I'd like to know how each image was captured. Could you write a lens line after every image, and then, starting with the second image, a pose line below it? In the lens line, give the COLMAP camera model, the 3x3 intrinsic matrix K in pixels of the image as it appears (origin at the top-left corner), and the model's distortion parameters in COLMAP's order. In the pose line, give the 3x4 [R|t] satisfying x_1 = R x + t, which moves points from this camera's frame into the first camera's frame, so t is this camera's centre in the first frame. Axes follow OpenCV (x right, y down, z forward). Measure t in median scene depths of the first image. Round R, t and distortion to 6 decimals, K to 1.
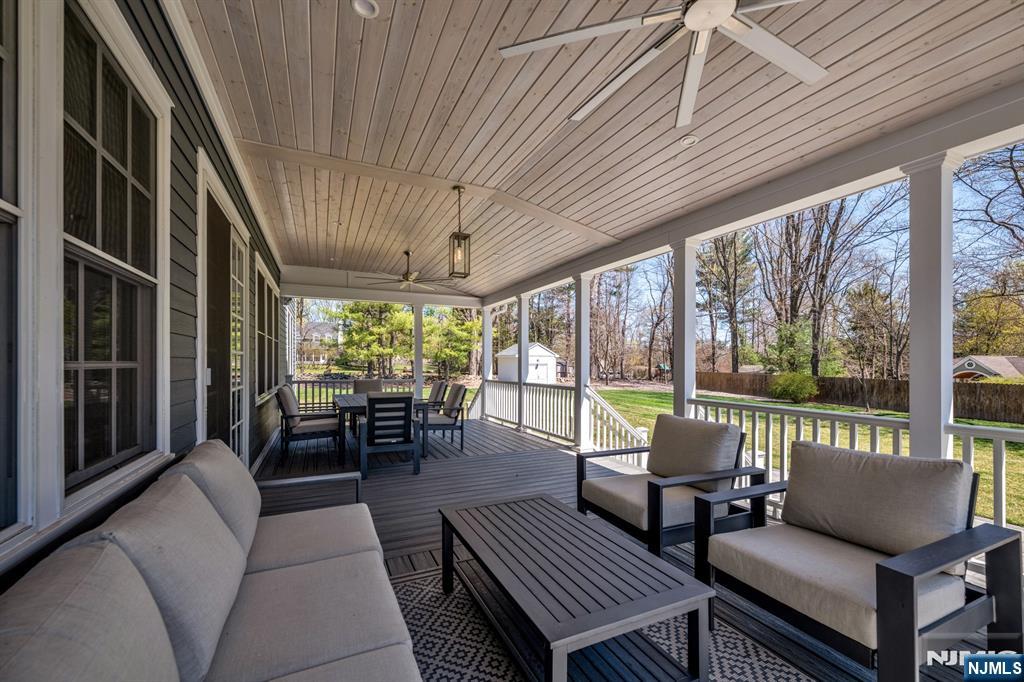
lens RADIAL K [[418.4, 0, 512.8], [0, 418.4, 363.3], [0, 0, 1]] dist [-0.000096, 0.000021]
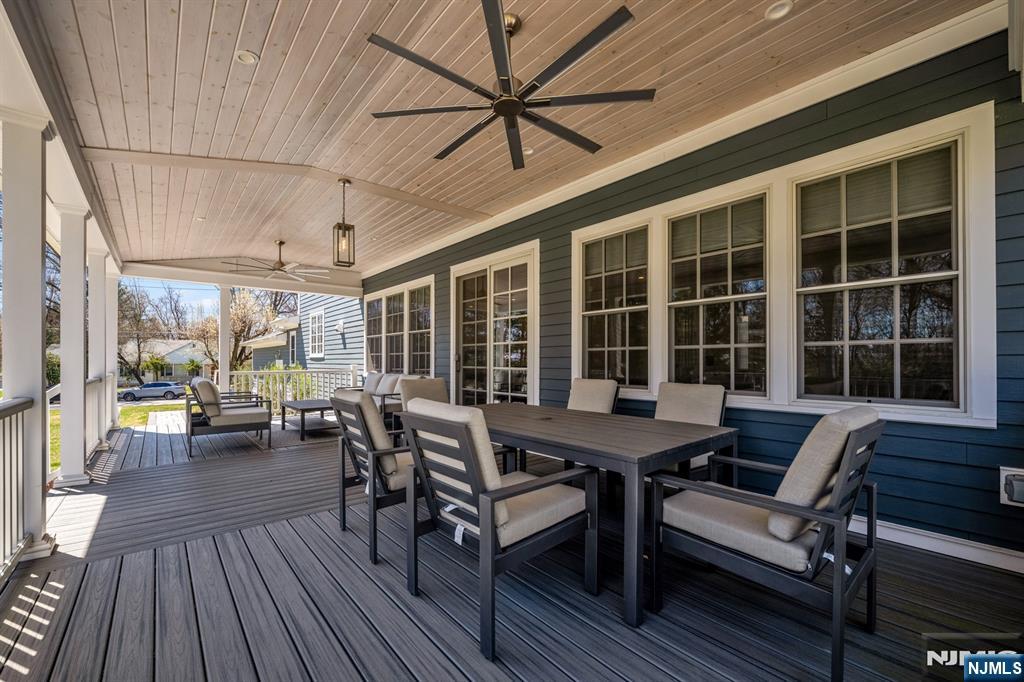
lens RADIAL K [[418.4, 0, 511.9], [0, 418.4, 349.3], [0, 0, 1]] dist [-0.000096, 0.000021]
pose [[-0.964971, 0.000941, -0.262356, -0.198928], [0.002993, 0.999968, -0.007422, 0.011769], [0.262340, -0.007947, -0.964943, 1.622348]]
